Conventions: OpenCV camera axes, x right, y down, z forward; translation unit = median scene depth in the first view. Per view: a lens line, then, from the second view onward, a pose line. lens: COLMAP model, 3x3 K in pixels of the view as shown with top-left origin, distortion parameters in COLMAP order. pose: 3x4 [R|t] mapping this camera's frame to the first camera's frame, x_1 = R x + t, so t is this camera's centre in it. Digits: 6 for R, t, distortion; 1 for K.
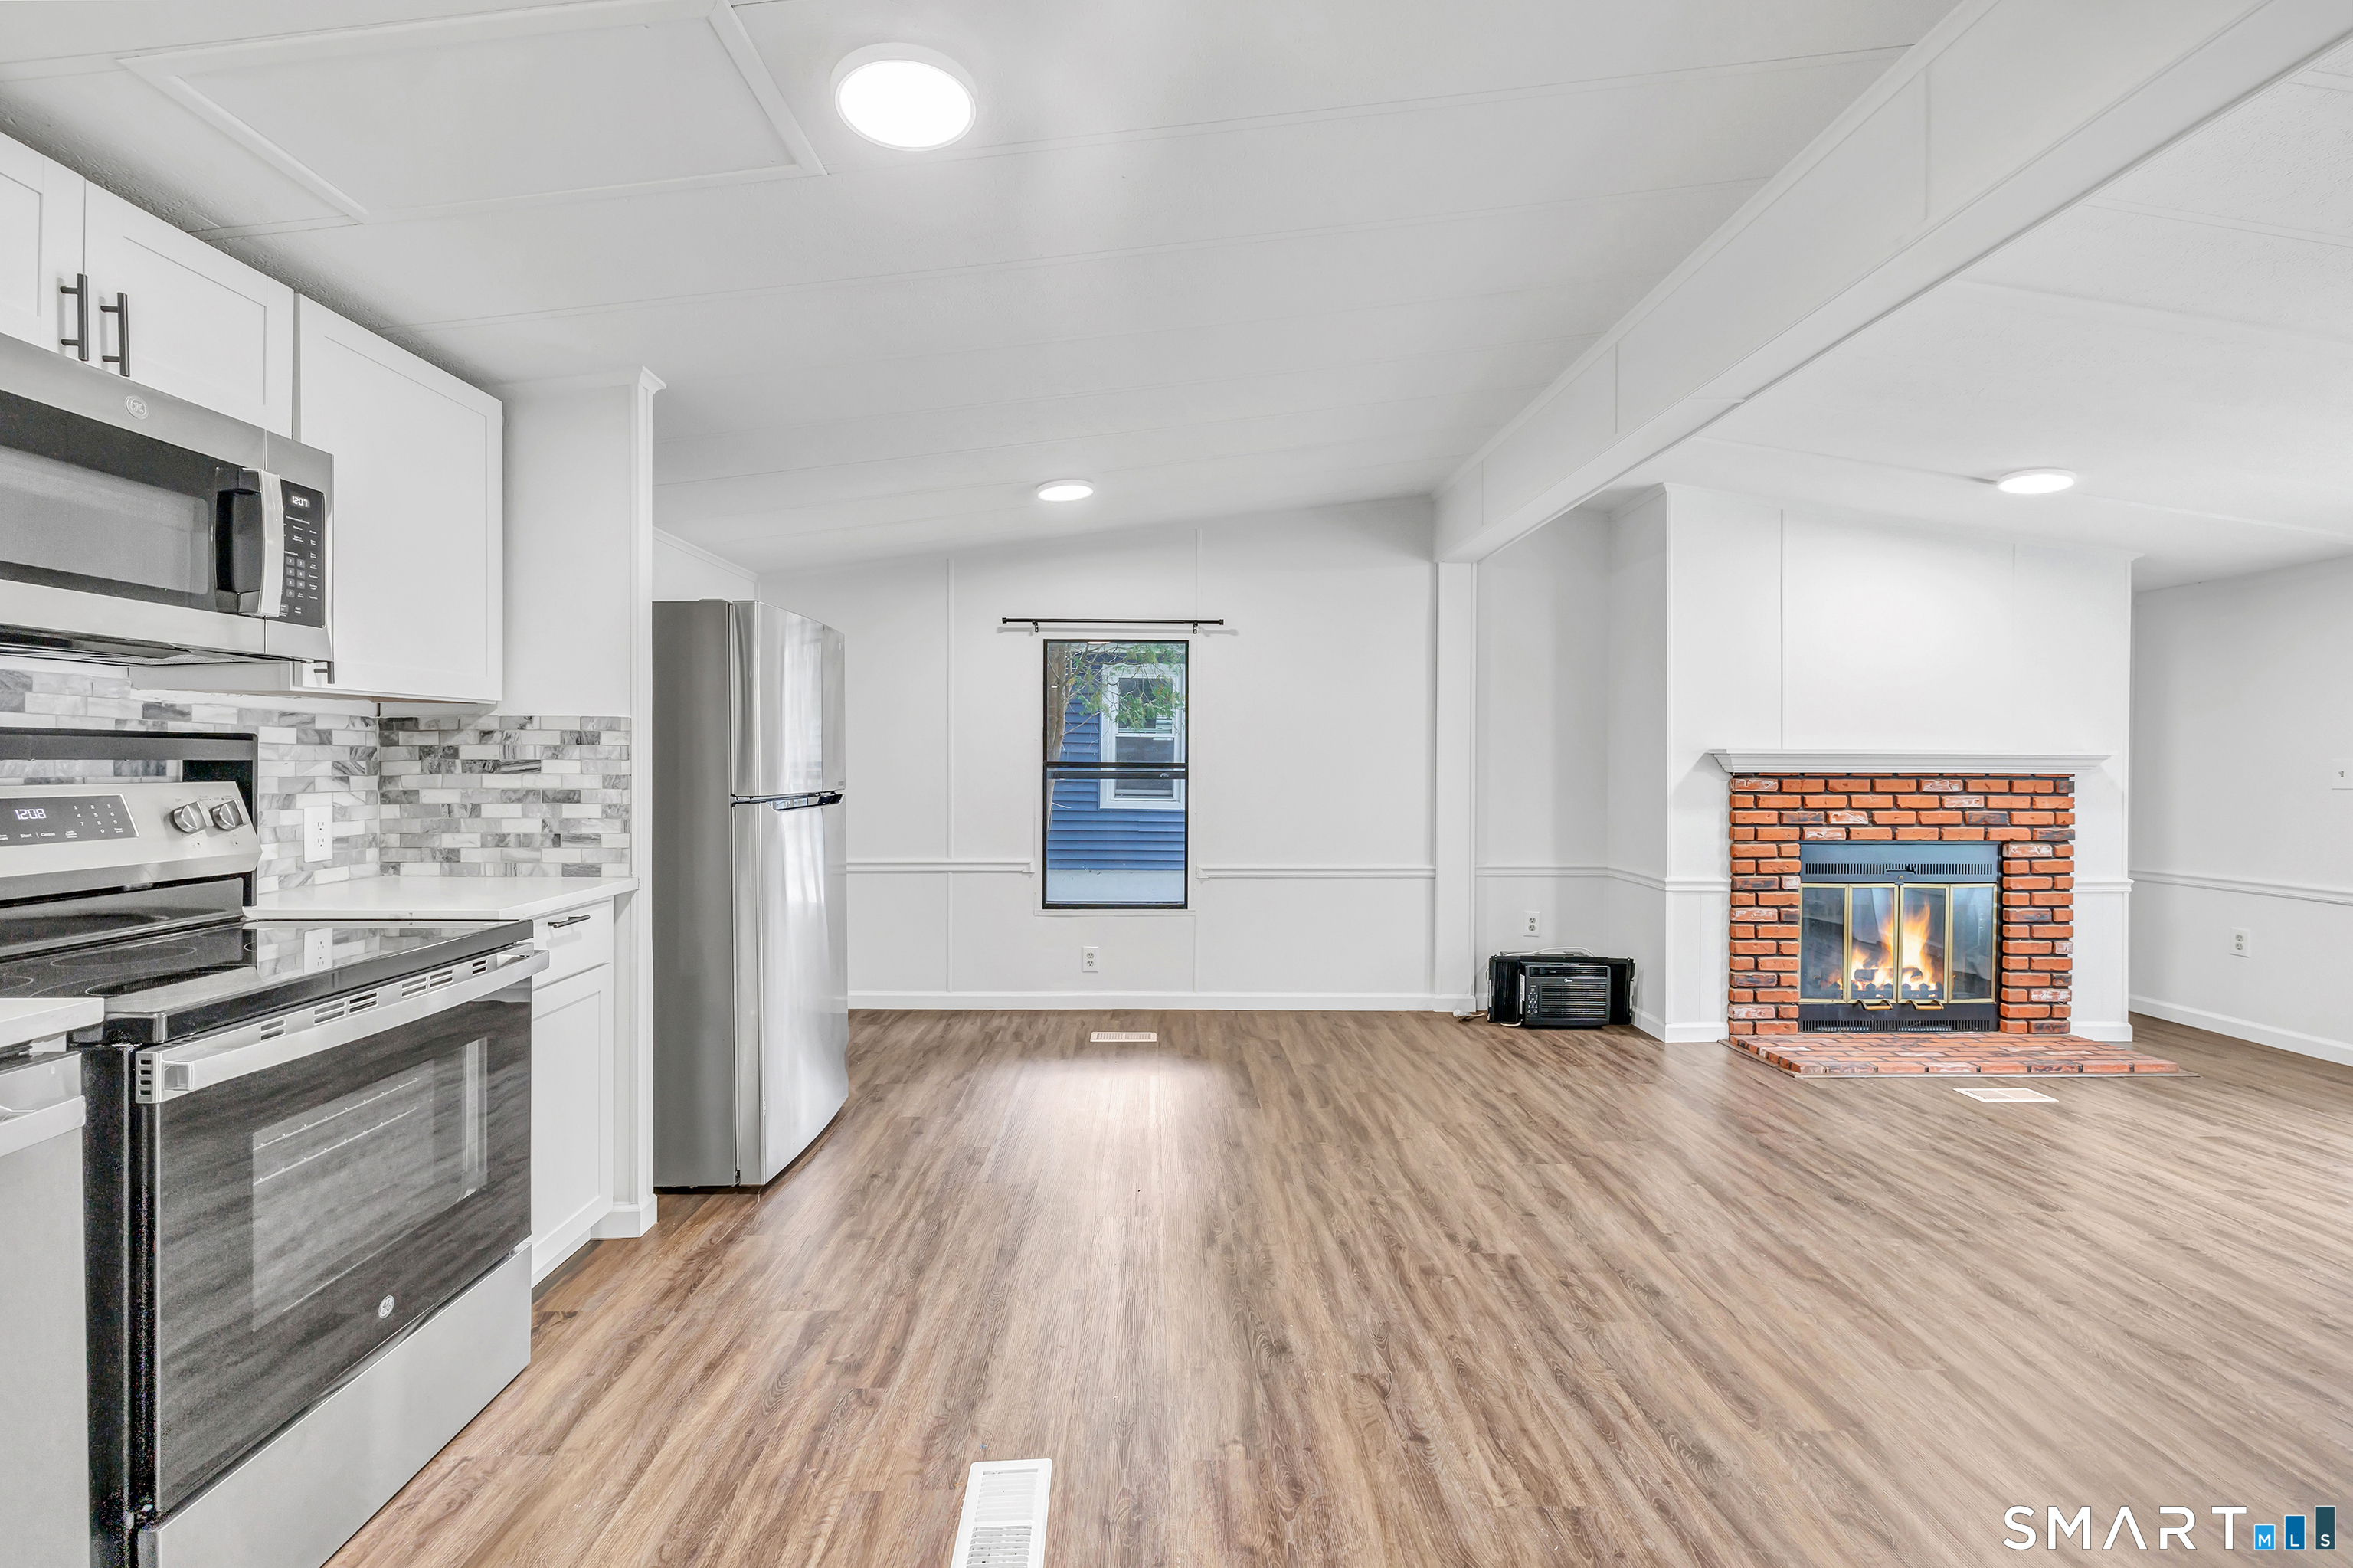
lens RADIAL K [[1015.5, 0, 1166.6], [0, 1015.5, 774.9], [0, 0, 1]] dist [0.002453, 0.000013]
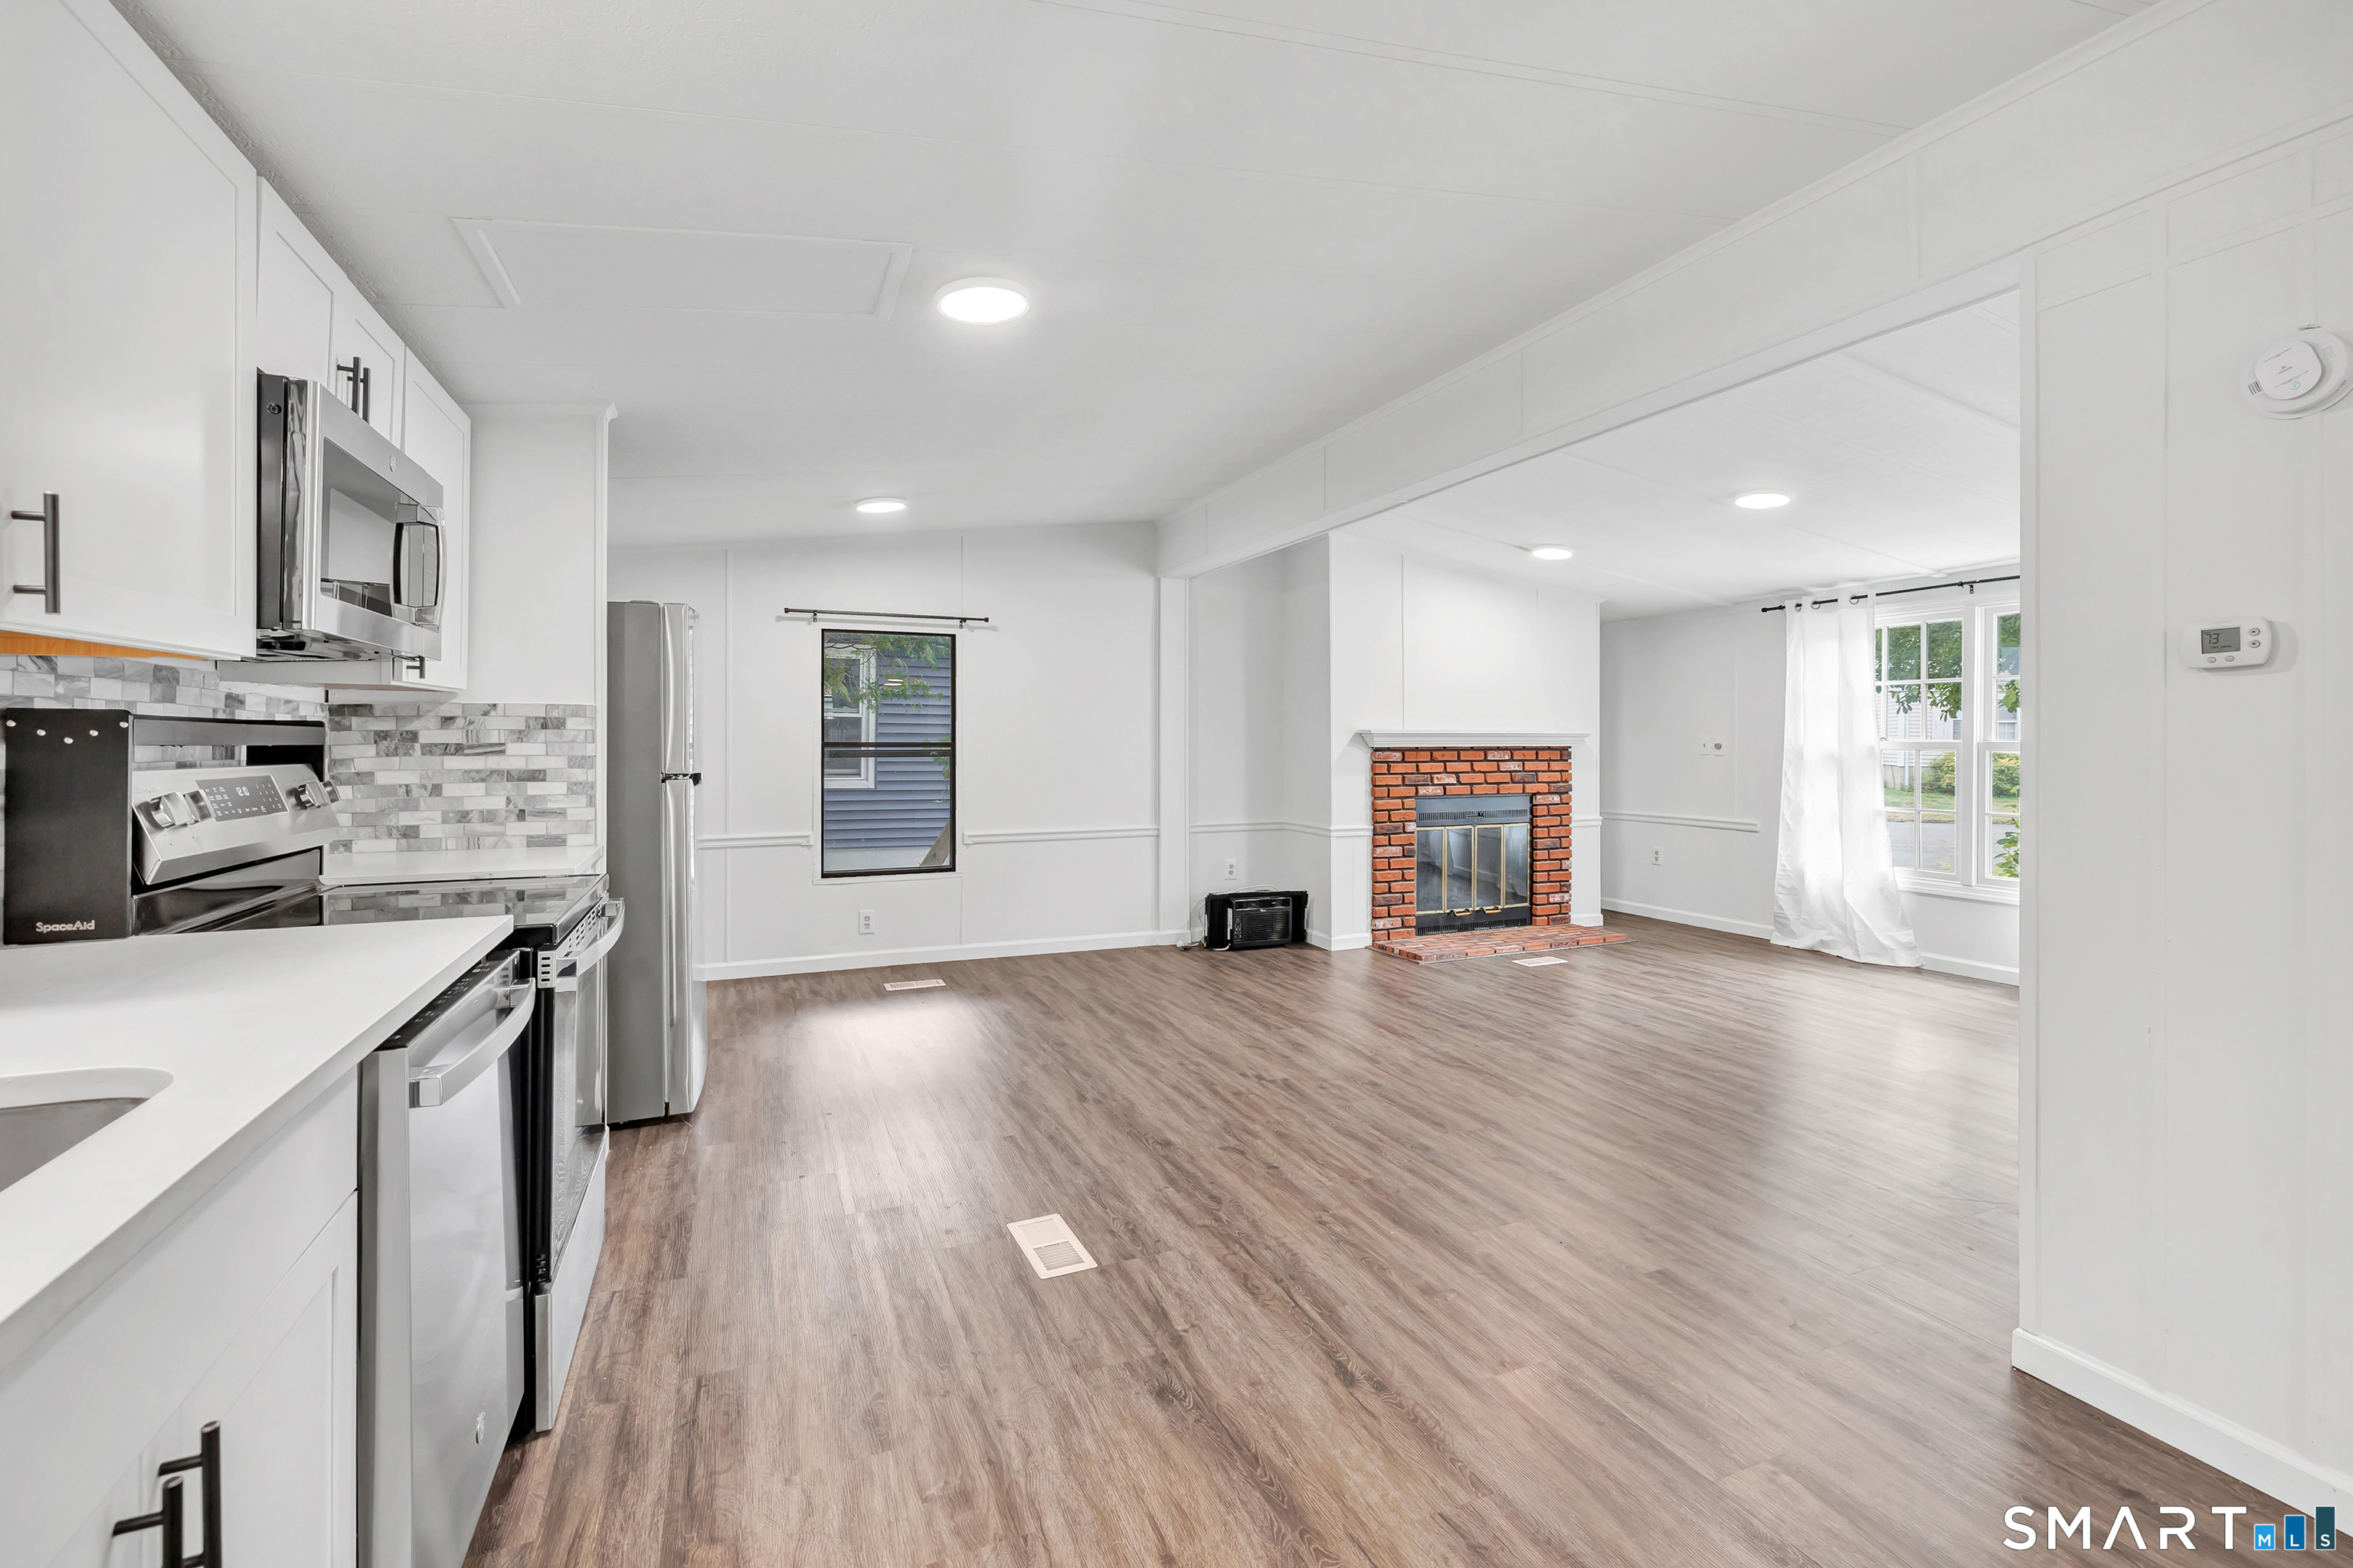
lens RADIAL K [[1050.1, 0, 1176.5], [0, 1050.1, 743.1], [0, 0, 1]] dist [-0.002667, 0.000005]
pose [[0.926786, -0.005515, 0.375548, -0.306516], [0.008932, 0.999933, -0.007359, 0.000073], [-0.375483, 0.010175, 0.926774, -0.286522]]
